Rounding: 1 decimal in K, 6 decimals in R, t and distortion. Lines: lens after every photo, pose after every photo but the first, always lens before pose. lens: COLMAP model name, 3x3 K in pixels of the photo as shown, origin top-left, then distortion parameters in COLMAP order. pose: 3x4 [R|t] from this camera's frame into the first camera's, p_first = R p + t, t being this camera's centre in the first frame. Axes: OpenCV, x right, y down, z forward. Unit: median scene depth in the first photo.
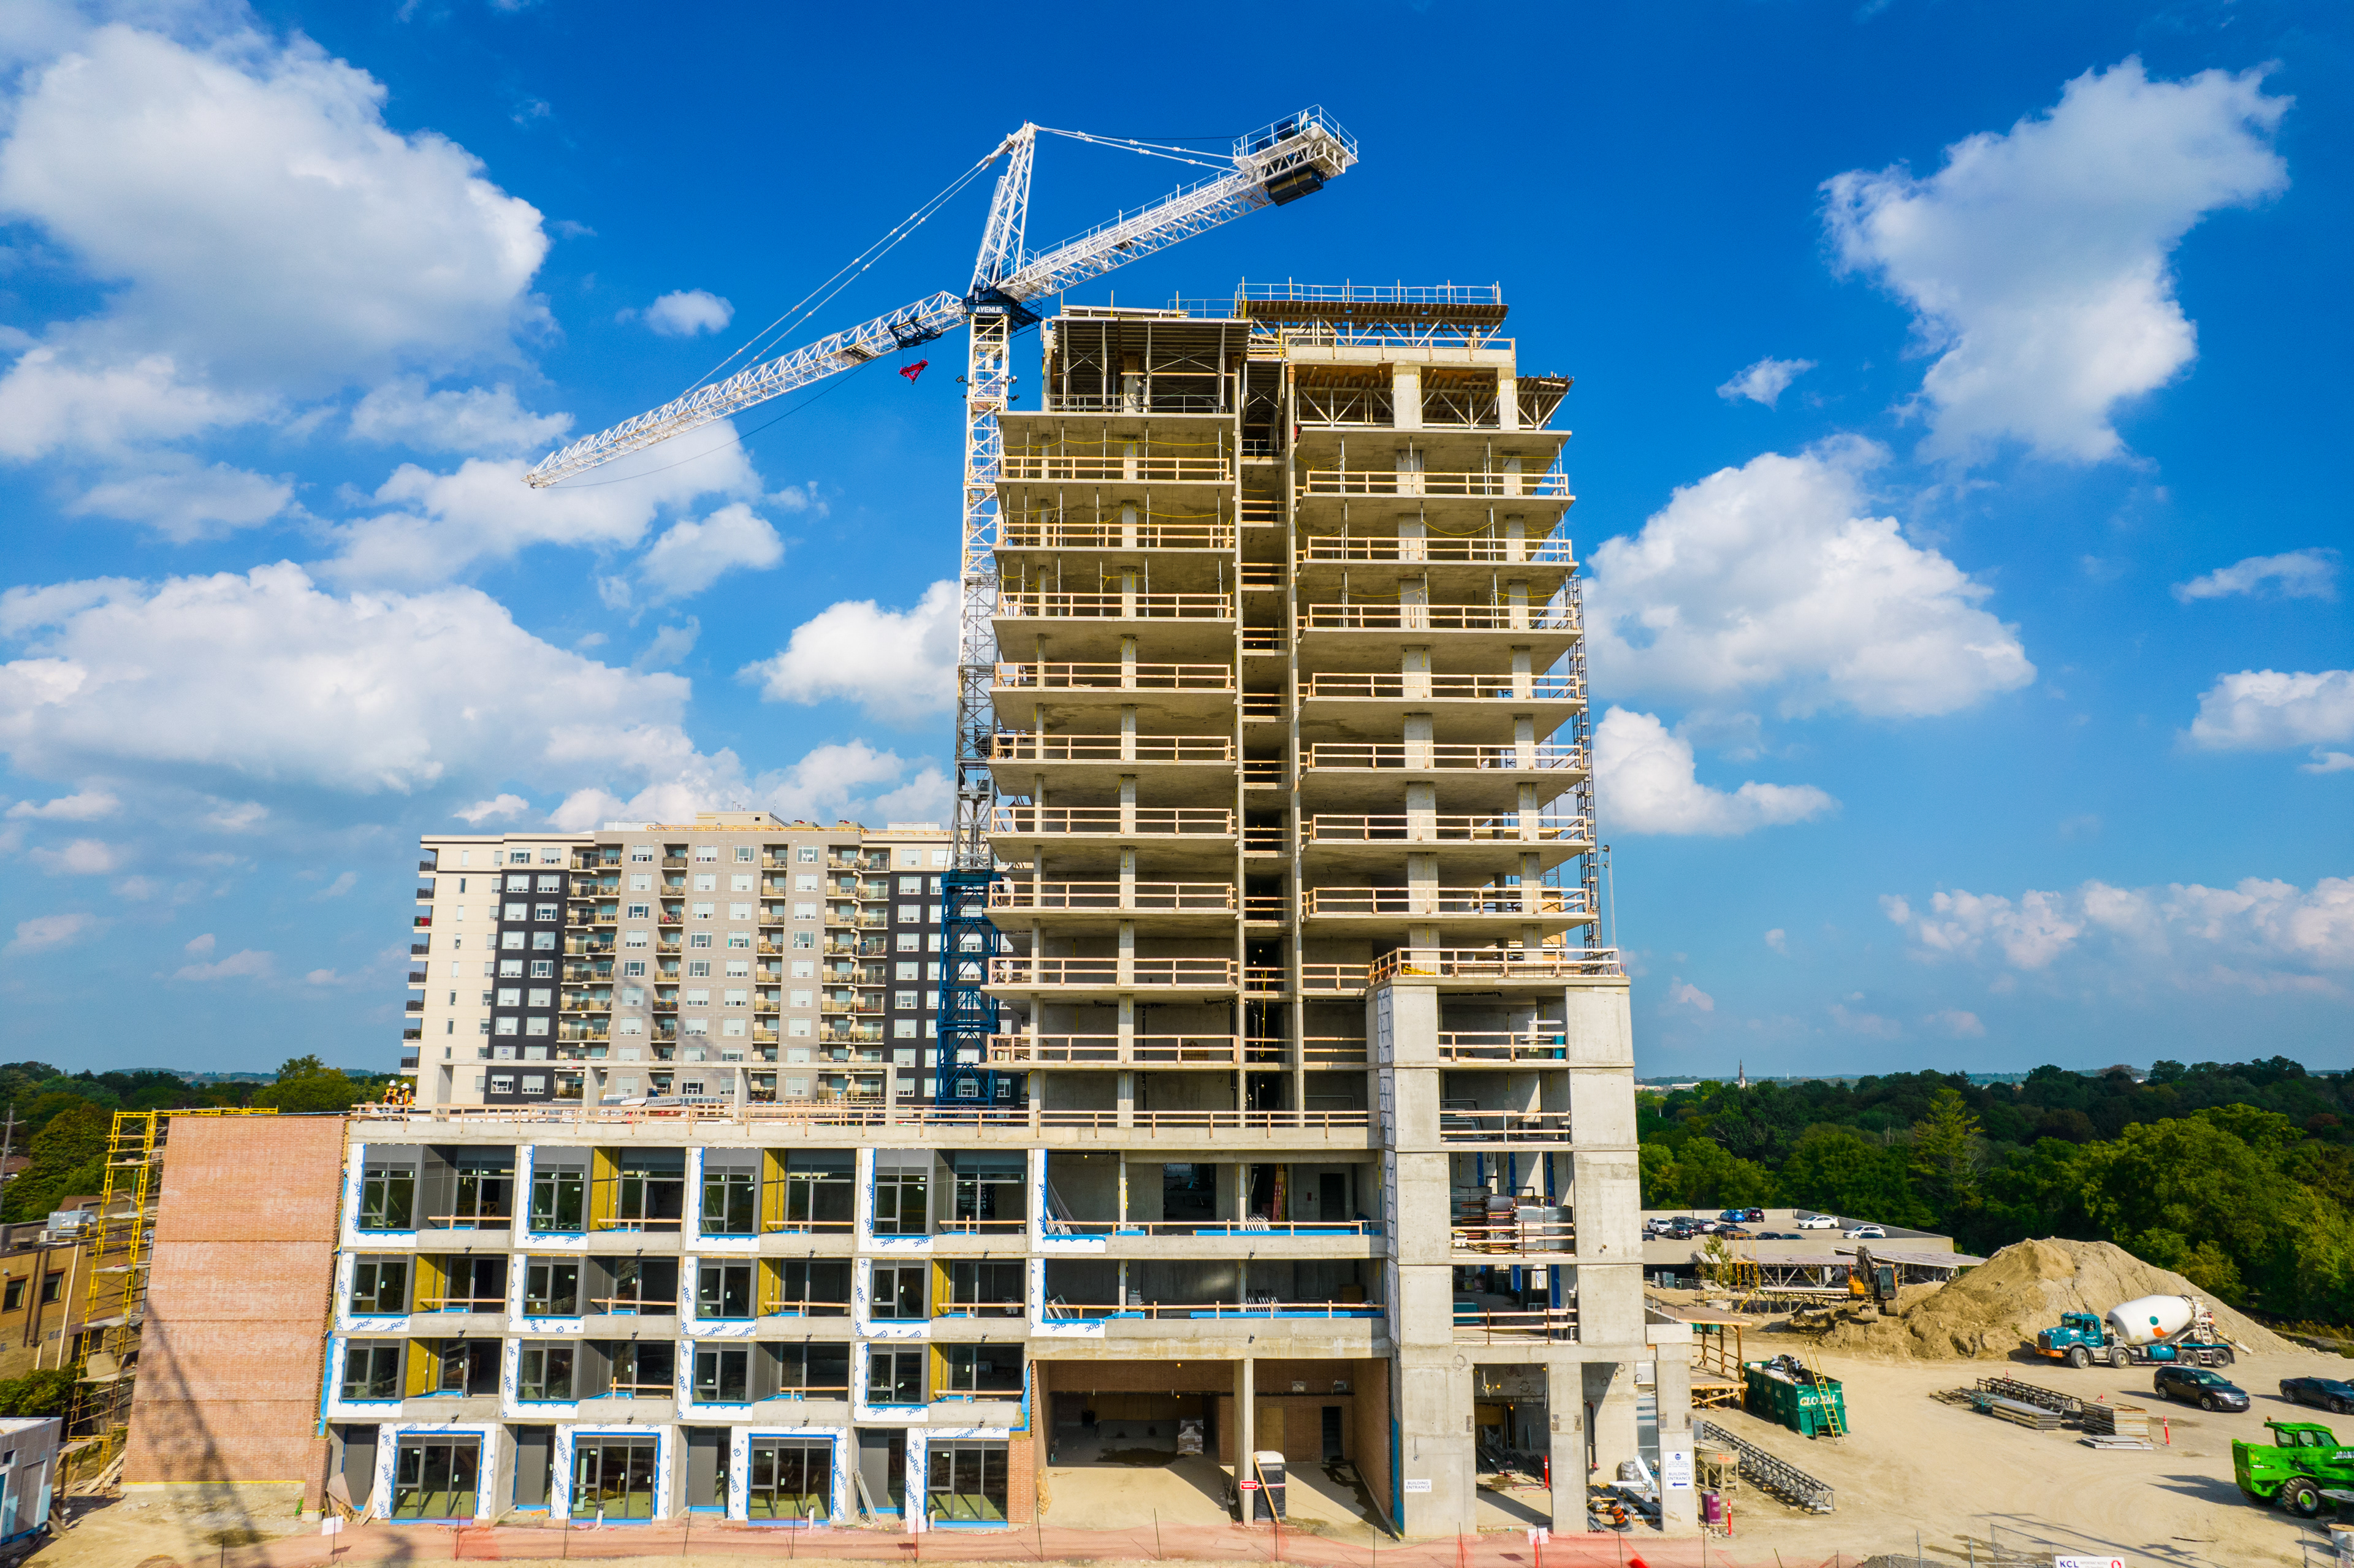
lens RADIAL K [[1494.4, 0, 1175.9], [0, 1494.4, 825.9], [0, 0, 1]] dist [-0.076315, 0.065507]
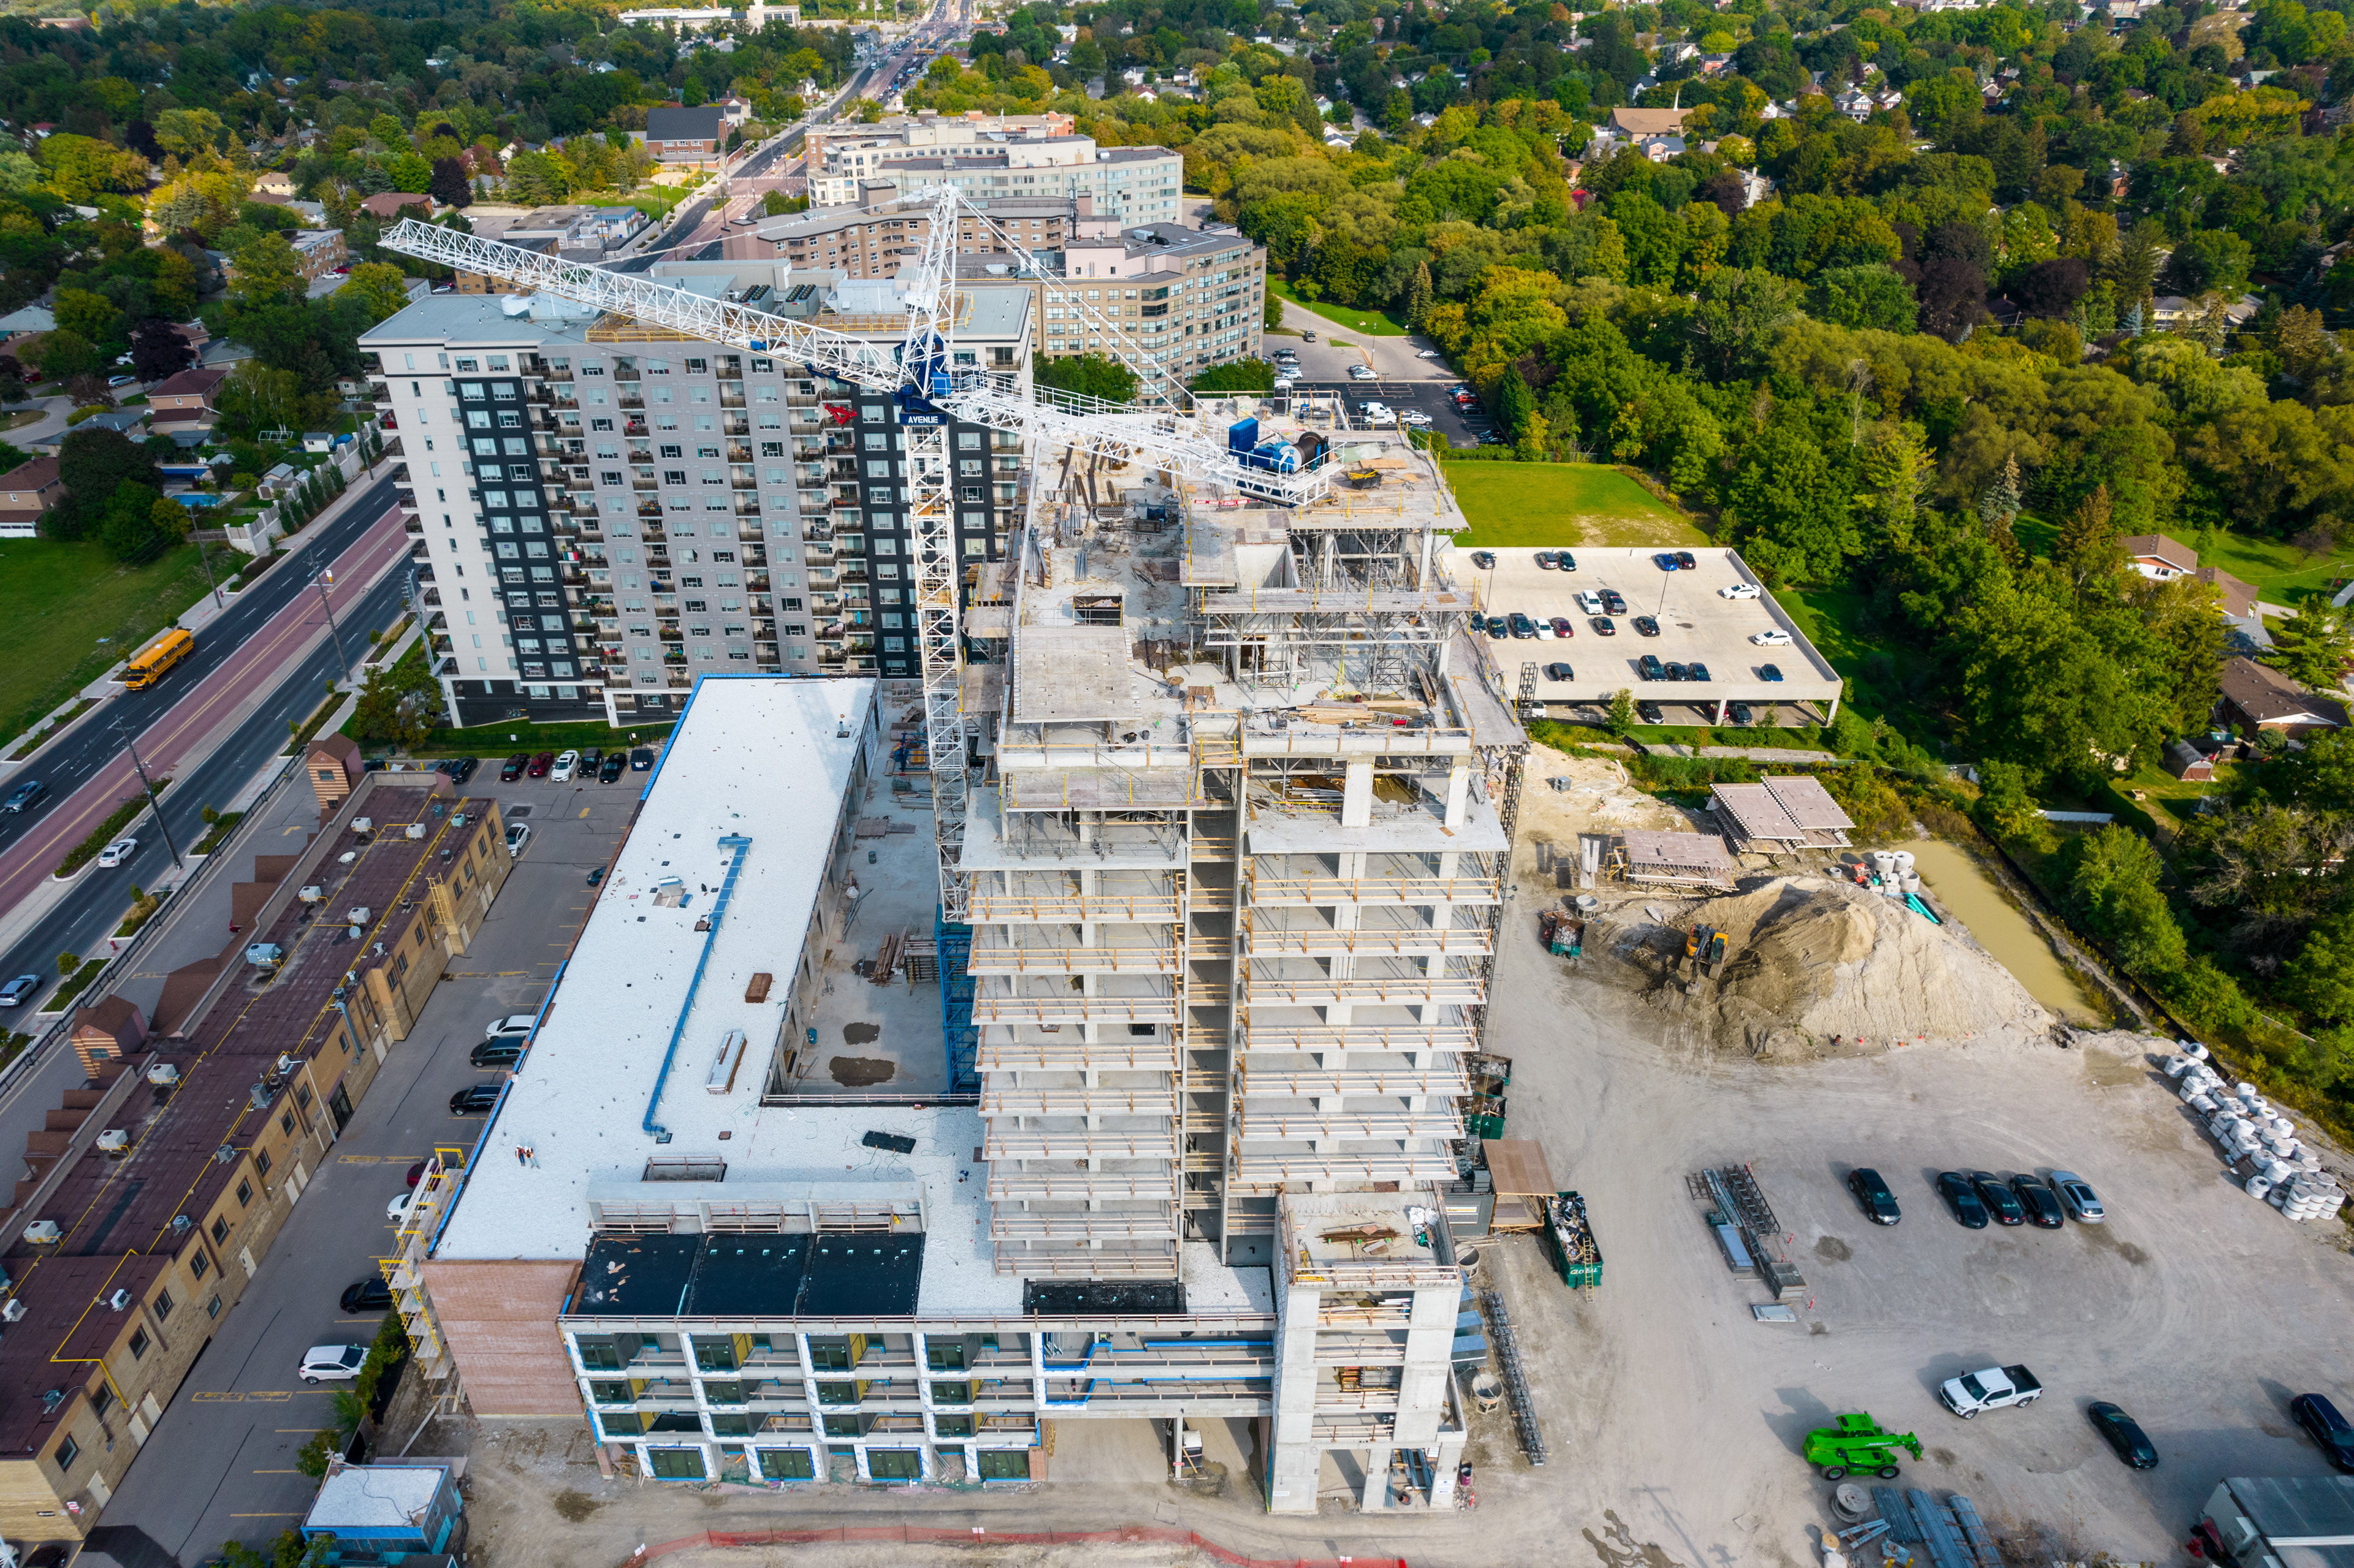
lens RADIAL K [[1494.4, 0, 1121.1], [0, 1494.4, 791.2], [0, 0, 1]] dist [-0.076315, 0.065507]
pose [[0.999783, 0.001878, -0.020729, 0.017764], [0.012449, 0.744180, 0.667863, -1.153431], [0.016680, -0.667976, 0.743996, 0.287209]]
